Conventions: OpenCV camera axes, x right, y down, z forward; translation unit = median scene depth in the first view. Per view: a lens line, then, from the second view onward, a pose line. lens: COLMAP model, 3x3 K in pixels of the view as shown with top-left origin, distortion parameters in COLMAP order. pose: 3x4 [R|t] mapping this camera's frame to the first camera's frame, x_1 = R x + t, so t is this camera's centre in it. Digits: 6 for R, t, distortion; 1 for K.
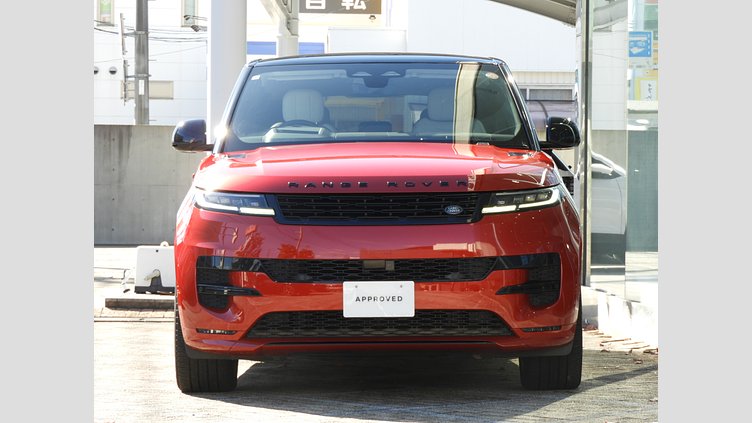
lens RADIAL K [[3765.1, 0, 376.0], [0, 3765.1, 211.4], [0, 0, 1]] dist [-0.179605, 0.000000]
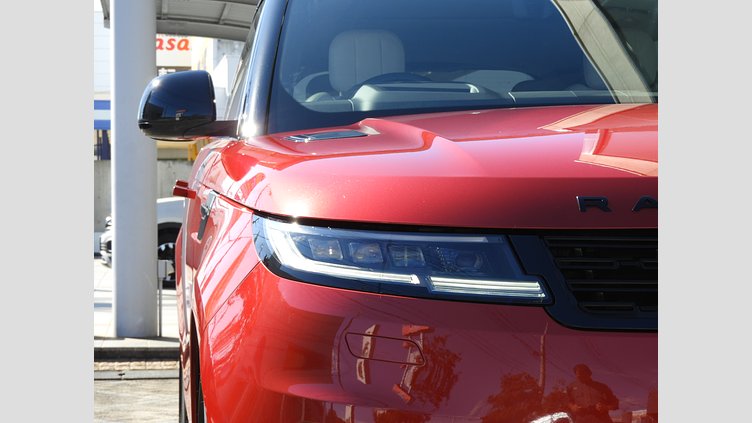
lens RADIAL K [[2315.8, 0, 376.1], [0, 2315.8, 211.3], [0, 0, 1]] dist [0.026996, 0.000000]
pose [[0.995746, -0.012979, 0.091218, -0.058071], [0.013288, 0.999908, -0.002773, -0.006034], [-0.091174, 0.003973, 0.995827, 0.795671]]
